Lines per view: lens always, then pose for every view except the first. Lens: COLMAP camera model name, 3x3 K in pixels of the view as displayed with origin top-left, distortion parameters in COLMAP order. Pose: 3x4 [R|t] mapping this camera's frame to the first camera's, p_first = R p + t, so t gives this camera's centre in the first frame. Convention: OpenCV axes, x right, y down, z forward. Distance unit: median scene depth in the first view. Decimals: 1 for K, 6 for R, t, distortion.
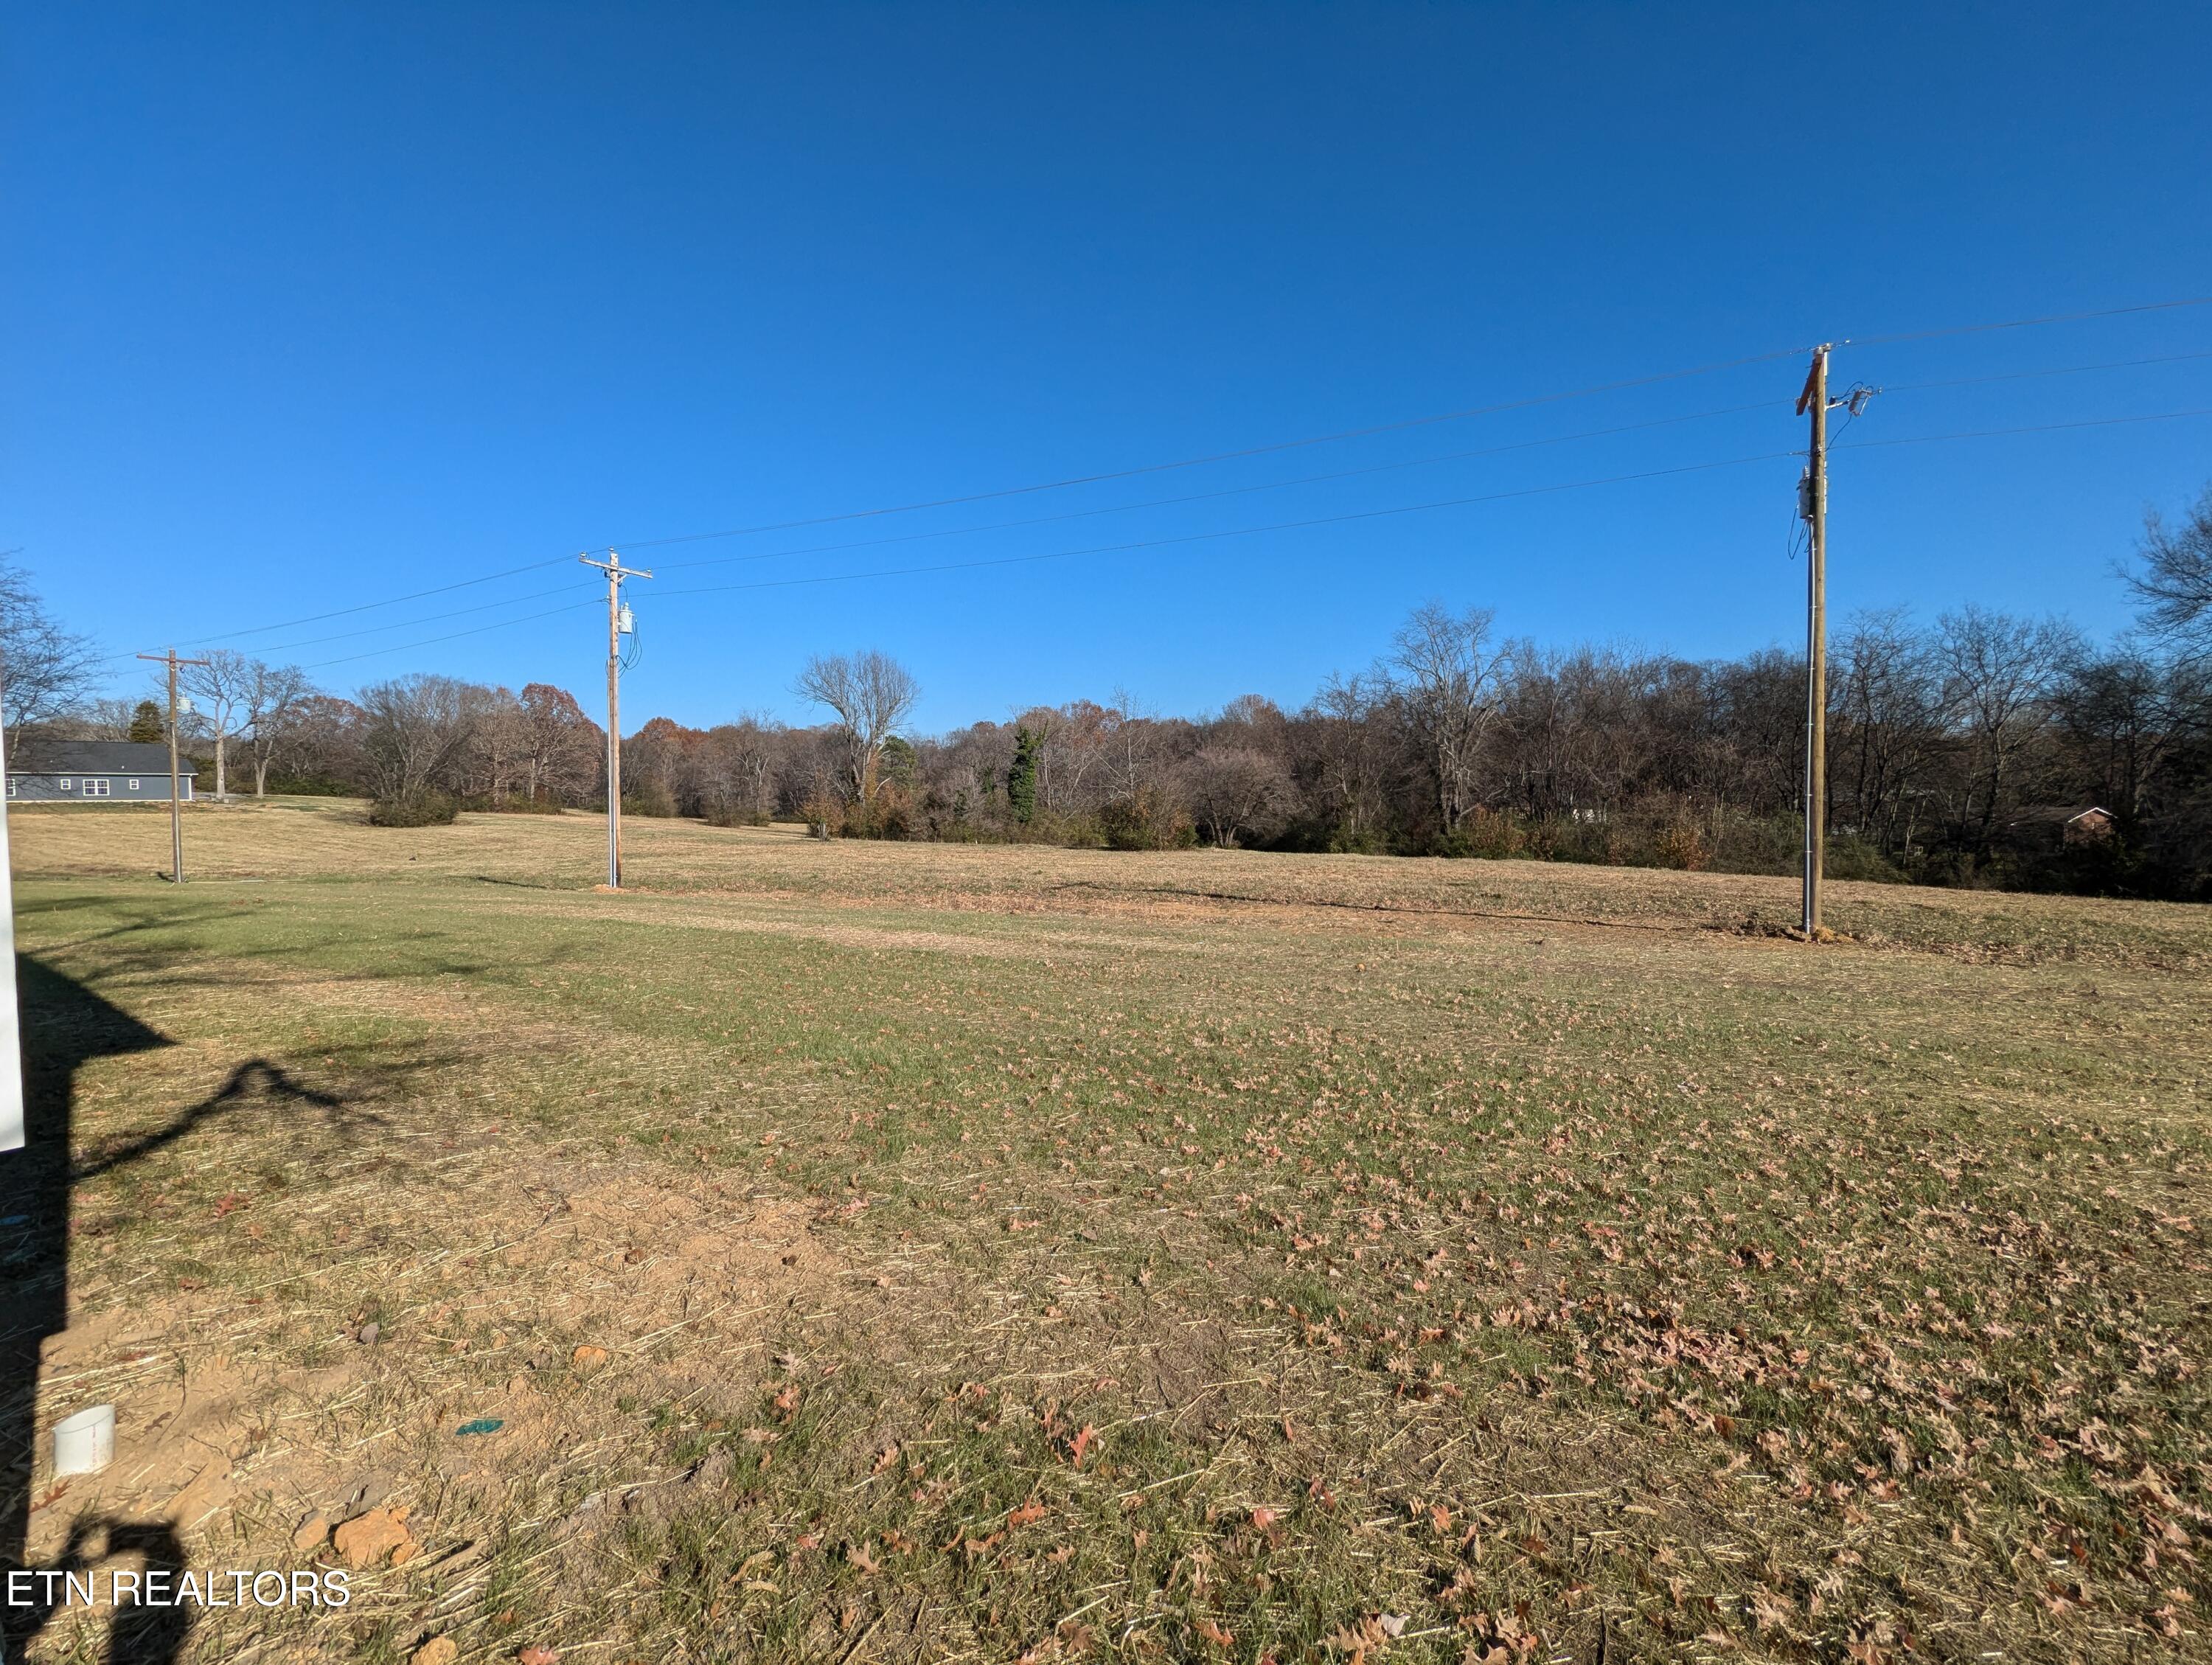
lens RADIAL K [[1039.2, 0, 1108.9], [0, 1039.2, 836.9], [0, 0, 1]] dist [-0.004765, -0.001465]
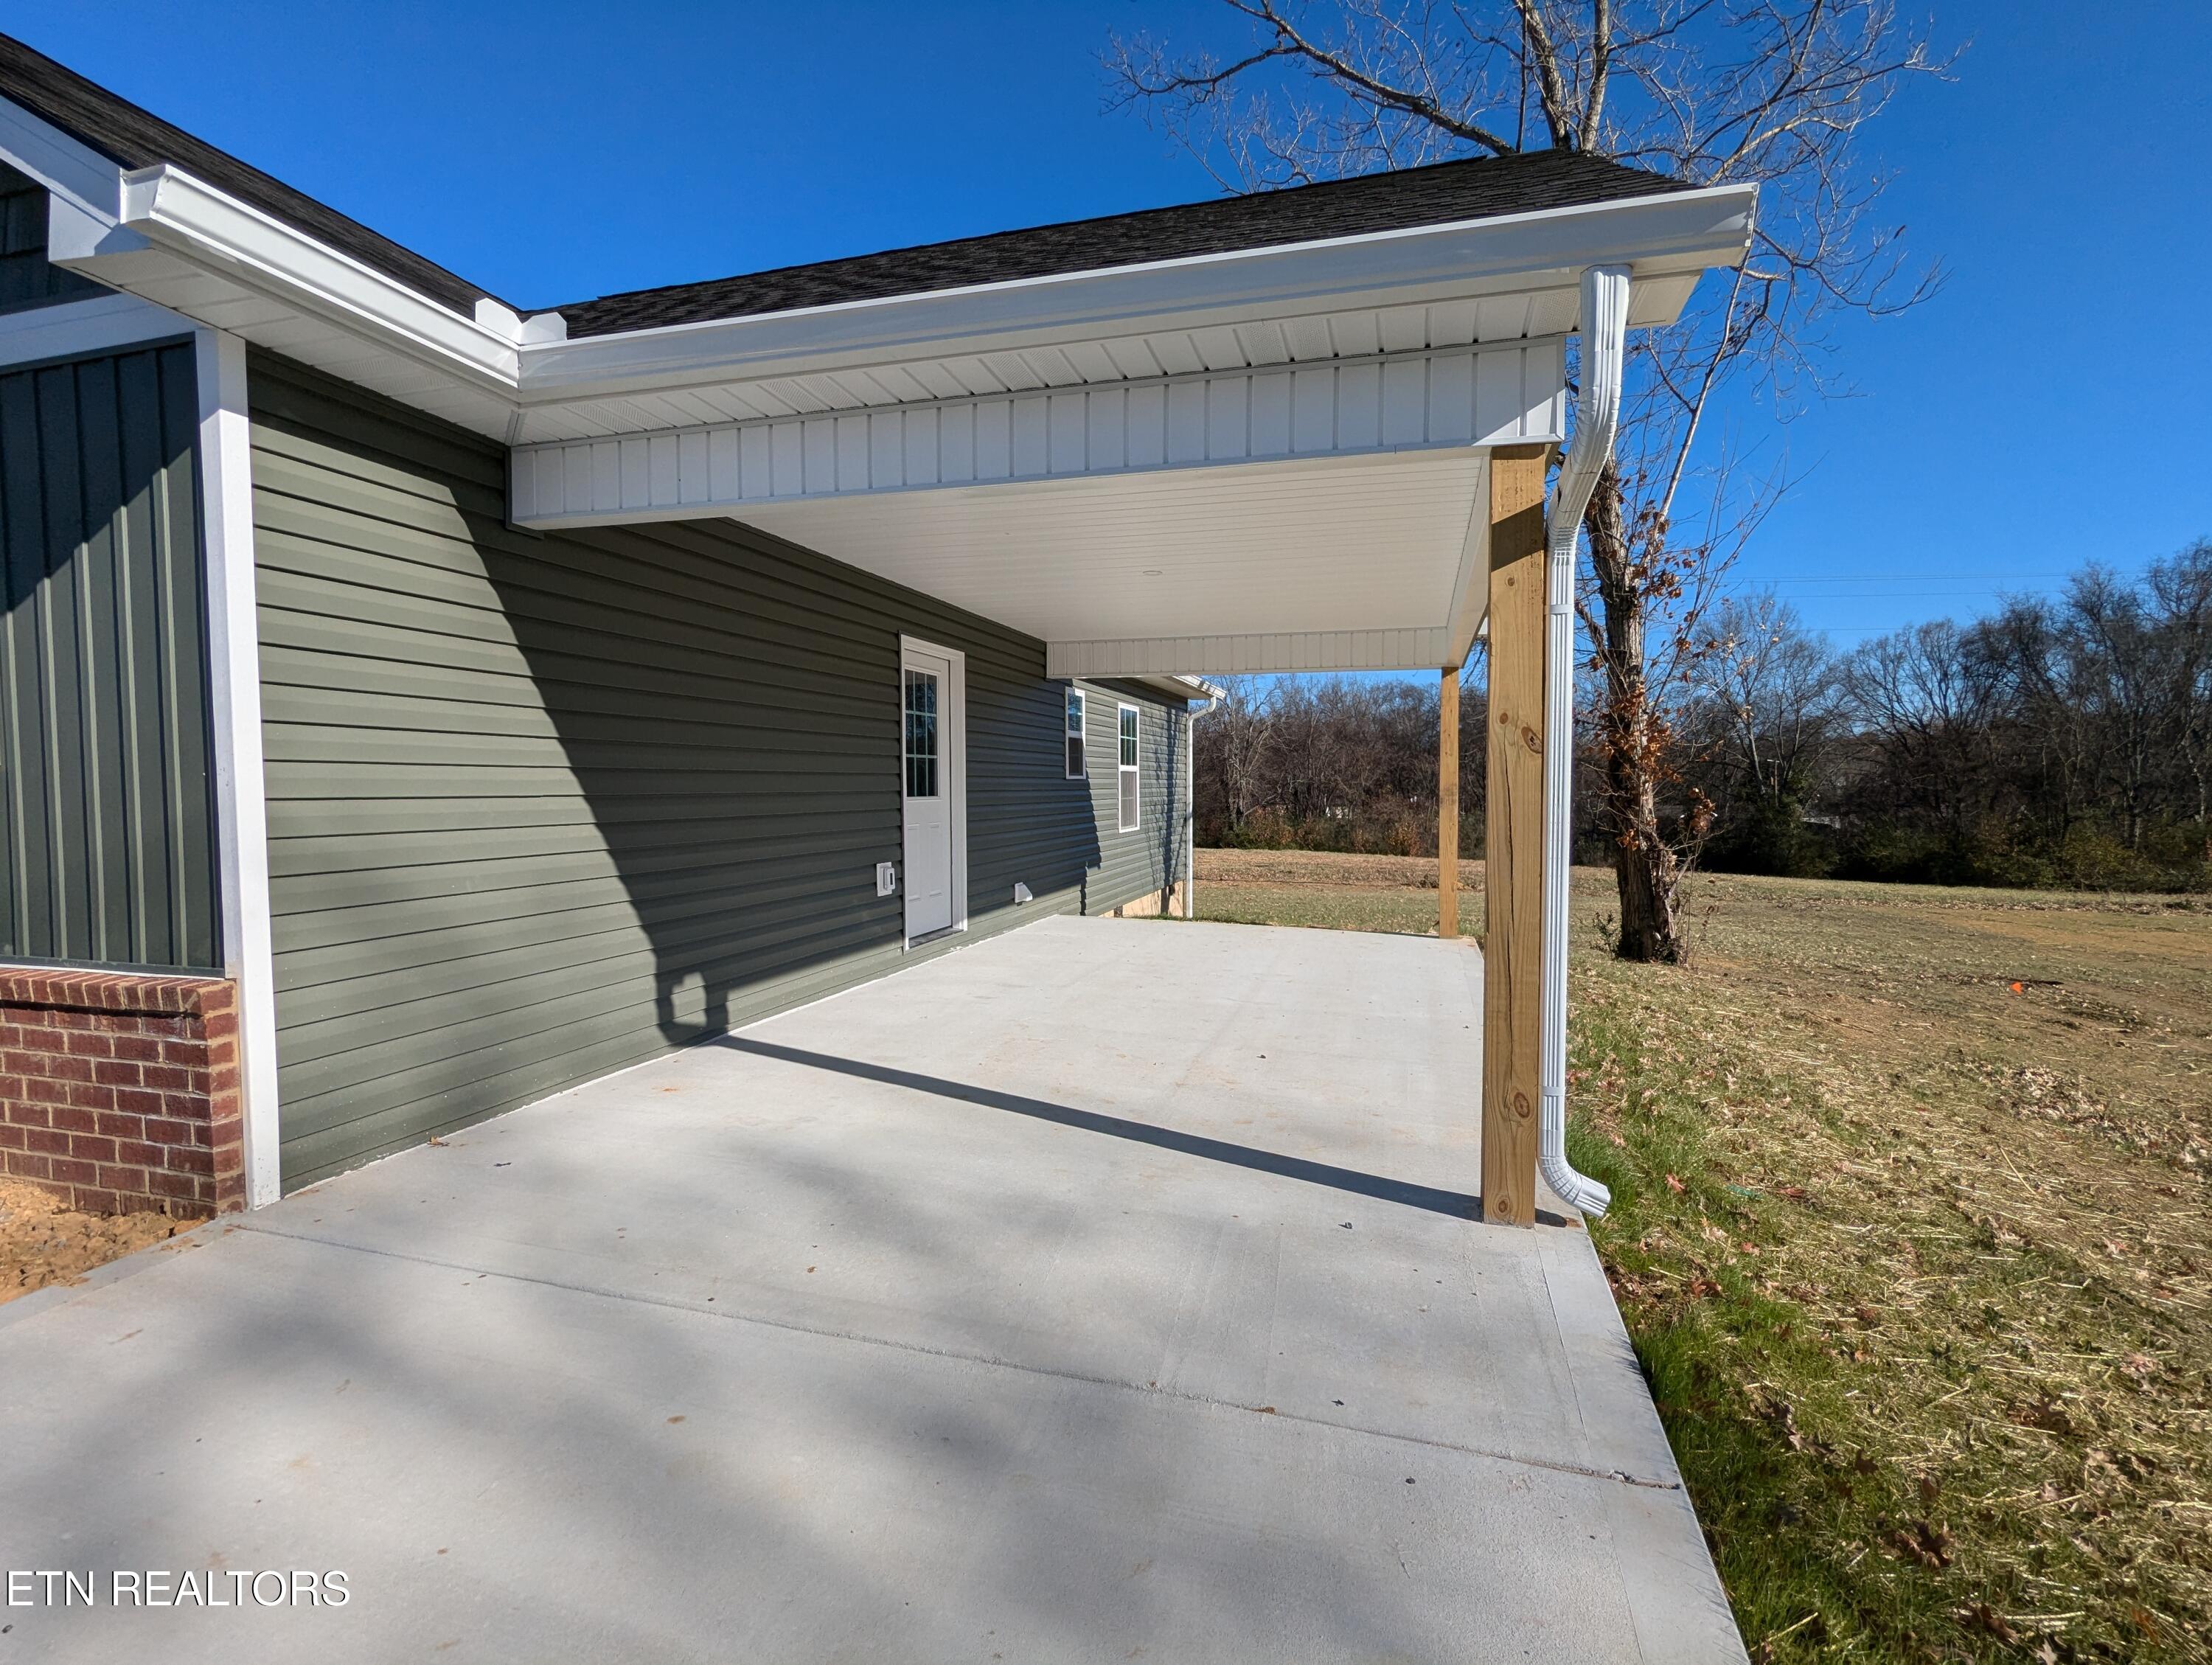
lens RADIAL K [[1039.2, 0, 1109.5], [0, 1039.2, 834.5], [0, 0, 1]] dist [-0.004765, -0.001465]
pose [[0.976725, -0.005889, 0.214414, -0.089415], [0.005518, 0.999982, 0.002329, -0.001312], [-0.214424, -0.001092, 0.976740, -0.191663]]
